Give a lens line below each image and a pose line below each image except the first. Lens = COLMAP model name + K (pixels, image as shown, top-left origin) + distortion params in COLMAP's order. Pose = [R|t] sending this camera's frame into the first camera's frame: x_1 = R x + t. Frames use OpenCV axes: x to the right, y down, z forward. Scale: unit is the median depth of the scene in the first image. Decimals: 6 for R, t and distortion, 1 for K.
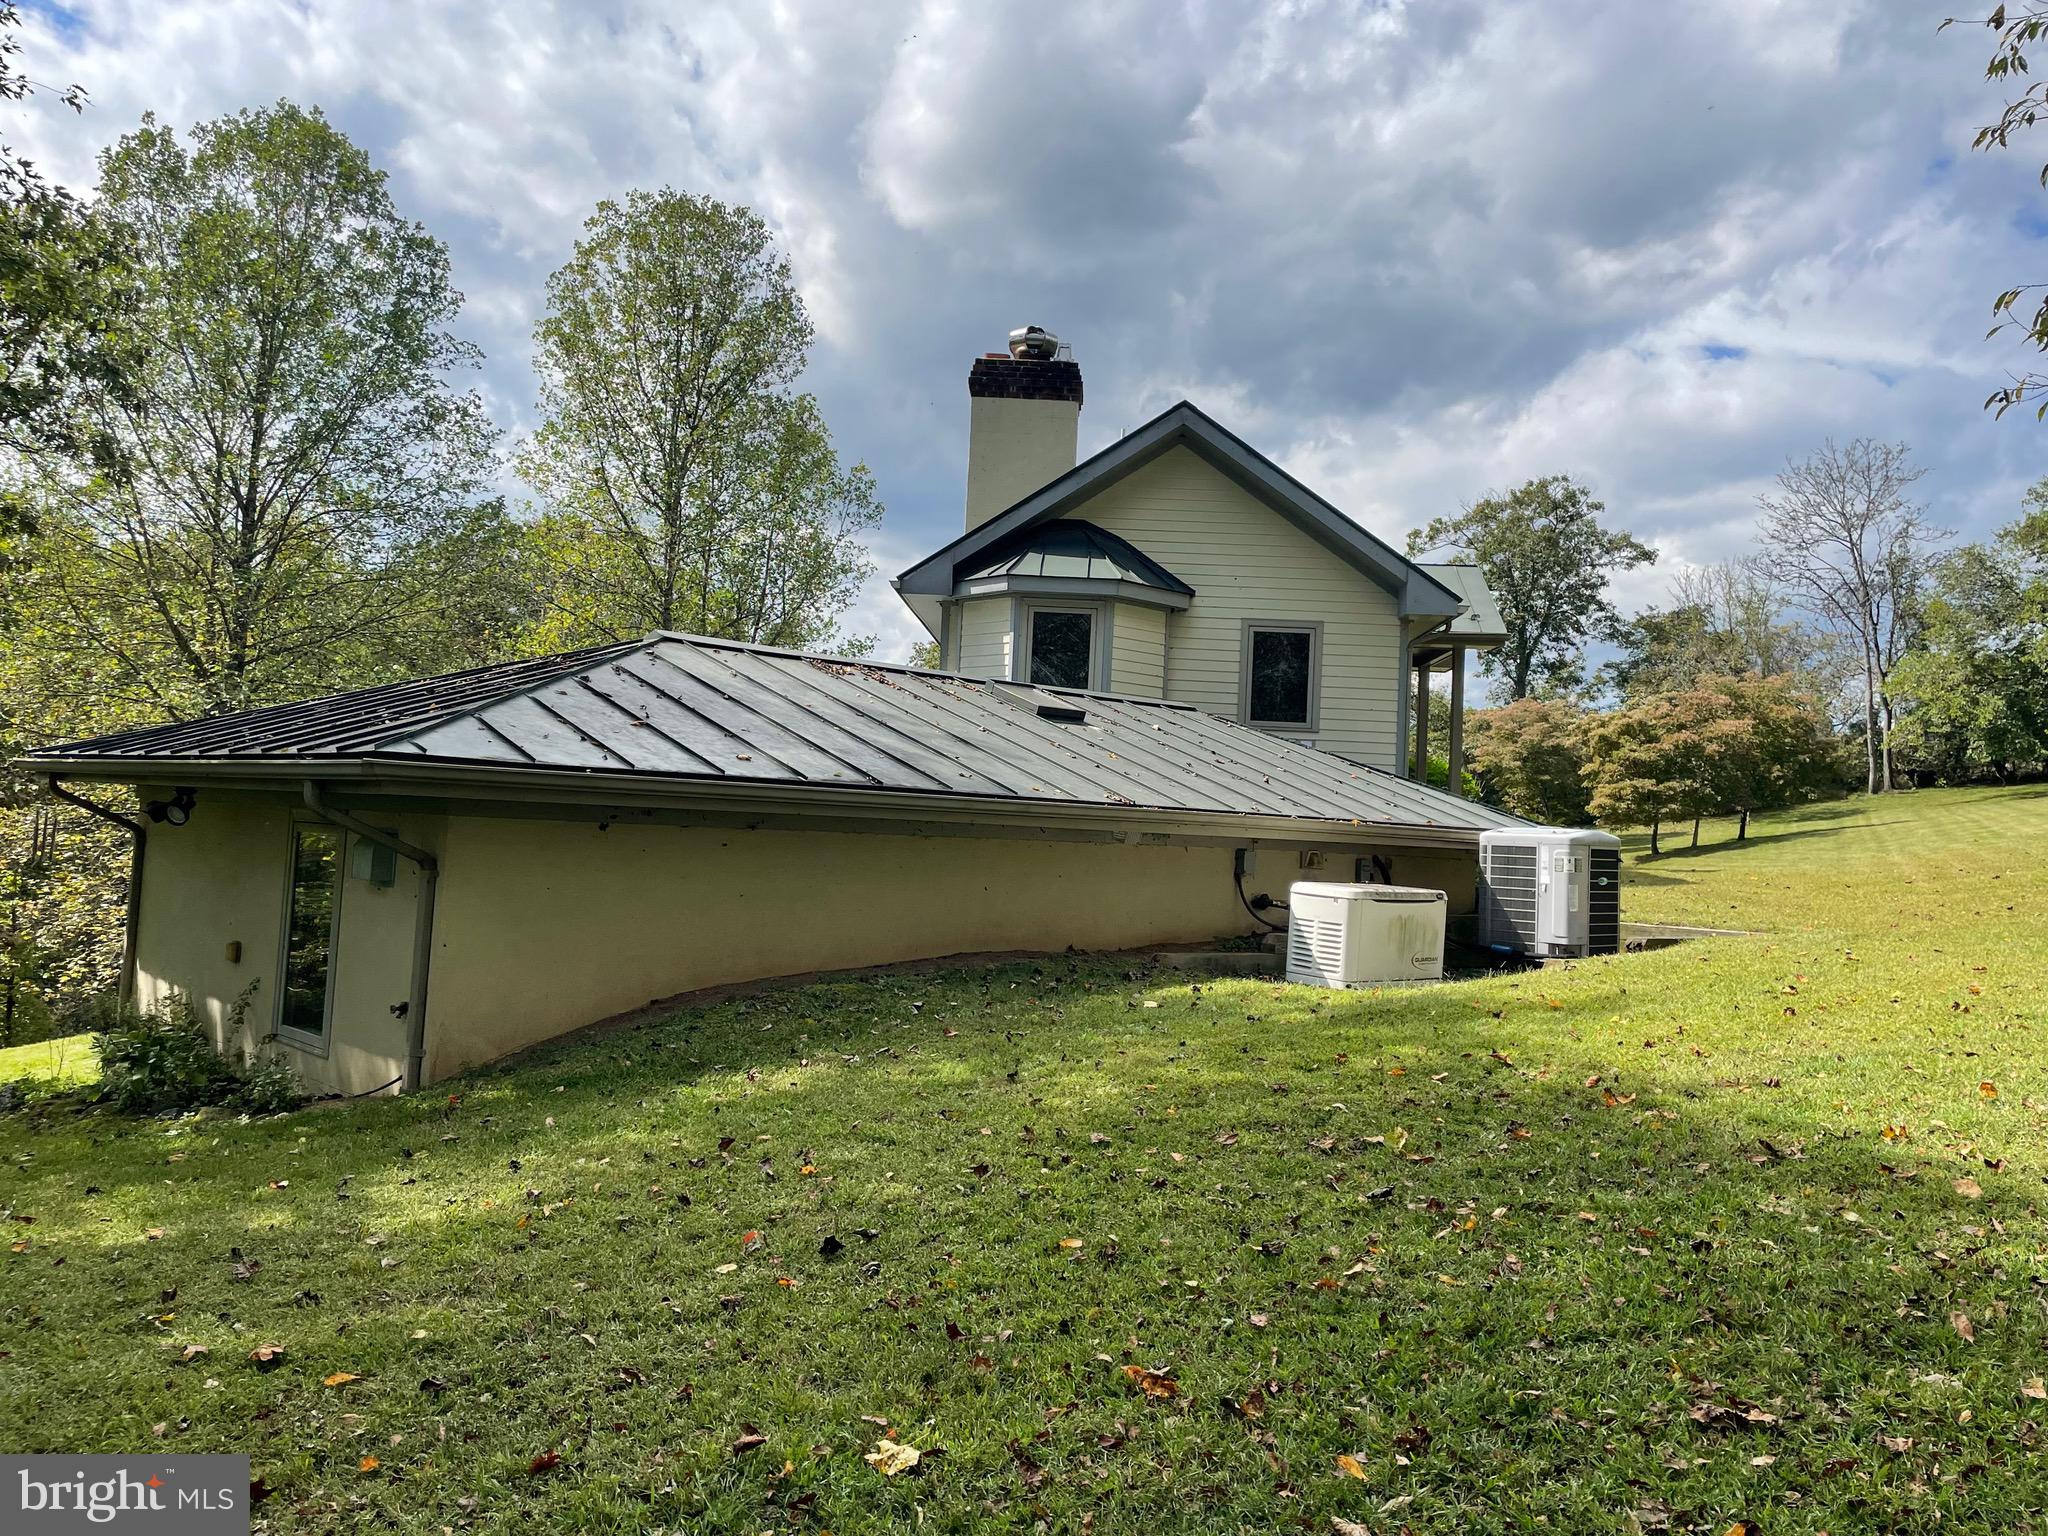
lens RADIAL K [[1499.1, 0, 1024.0], [0, 1499.1, 768.0], [0, 0, 1]] dist [0.000026, -0.031821]
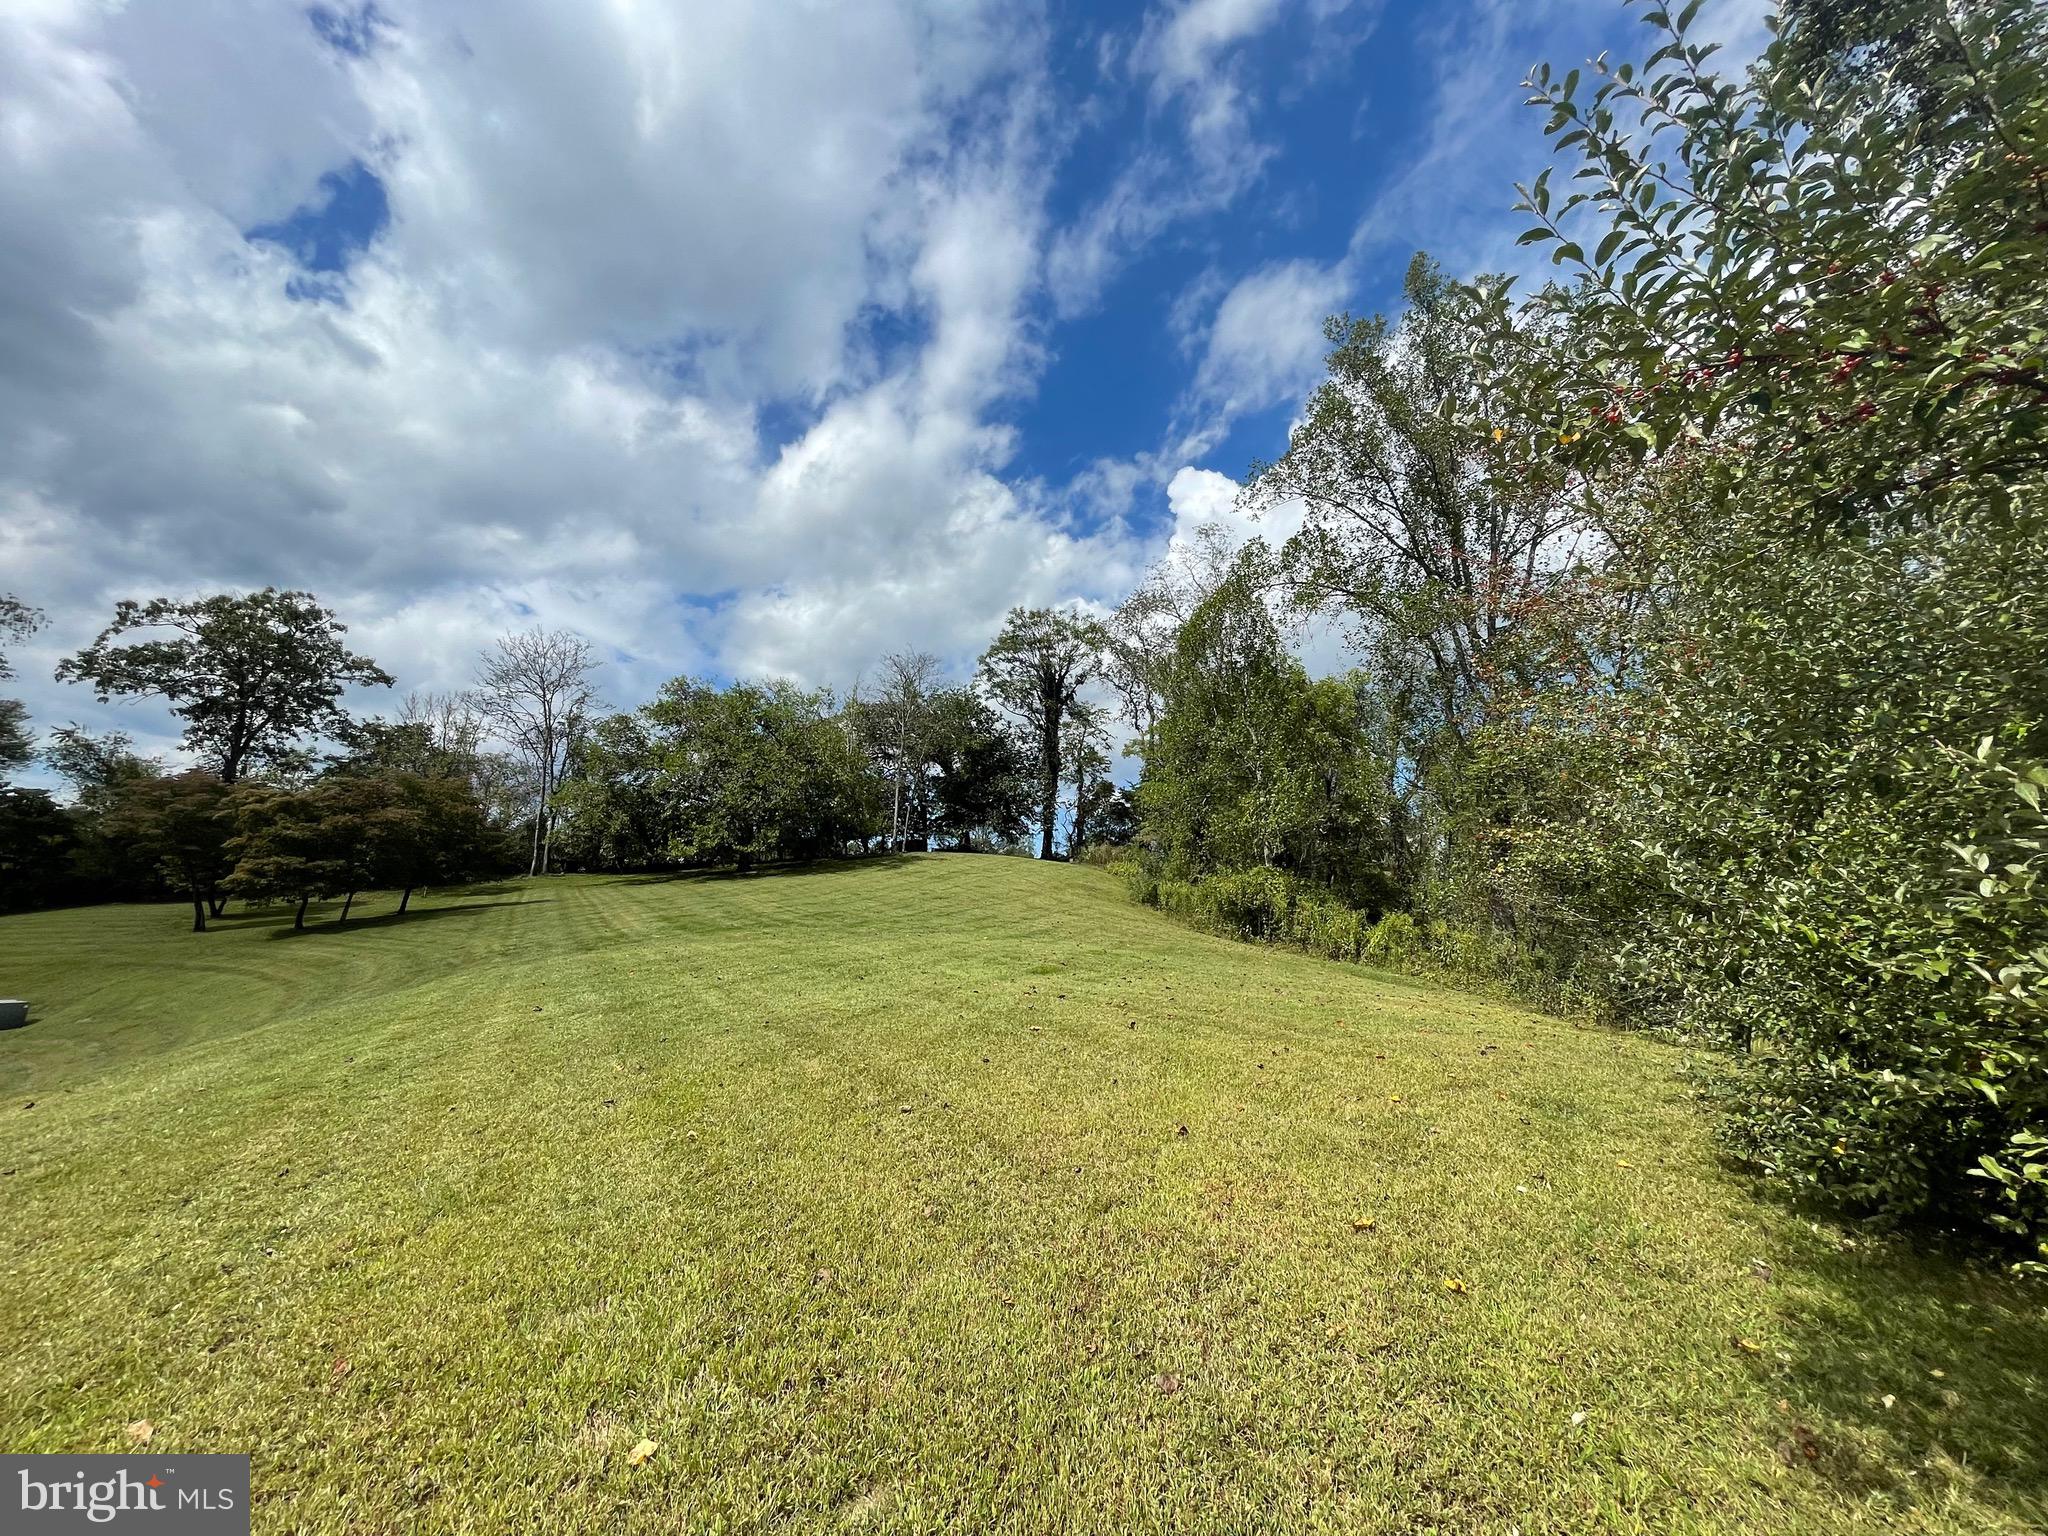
lens RADIAL K [[819.8, 0, 1024.0], [0, 819.8, 768.0], [0, 0, 1]] dist [0.000200, 0.000068]
pose [[0.511923, 0.152218, 0.845437, 0.146776], [-0.064064, 0.988200, -0.139130, -0.005107], [-0.856639, 0.017062, 0.515634, 0.218938]]
